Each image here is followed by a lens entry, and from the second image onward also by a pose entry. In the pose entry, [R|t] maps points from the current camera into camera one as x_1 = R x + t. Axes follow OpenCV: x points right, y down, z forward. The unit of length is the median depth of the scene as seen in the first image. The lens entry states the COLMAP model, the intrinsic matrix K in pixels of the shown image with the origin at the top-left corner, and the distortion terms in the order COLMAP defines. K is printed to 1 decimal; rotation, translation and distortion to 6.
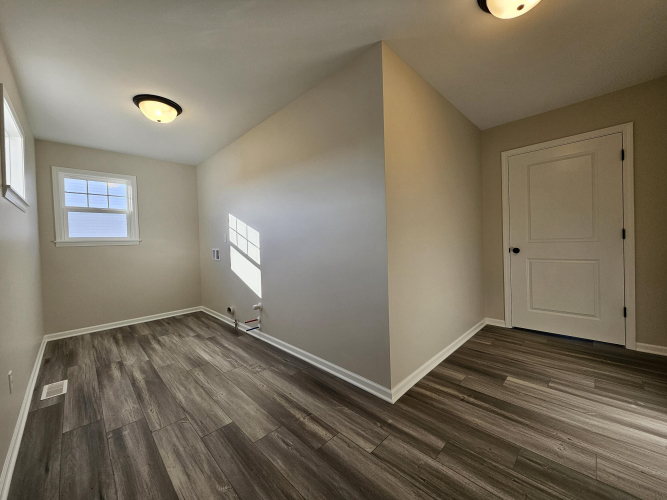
lens RADIAL K [[262.0, 0, 335.9], [0, 262.0, 246.1], [0, 0, 1]] dist [0.002602, 0.000942]
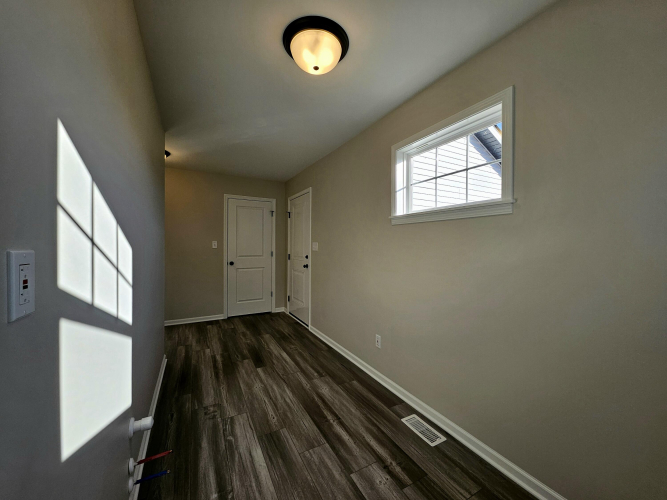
lens RADIAL K [[262.0, 0, 333.5], [0, 262.0, 246.3], [0, 0, 1]] dist [0.002602, 0.000942]
pose [[-0.957754, 0.027402, 0.286281, -1.093784], [0.034527, 0.999206, 0.019869, -0.082260], [-0.285509, 0.028914, -0.957940, 1.964842]]
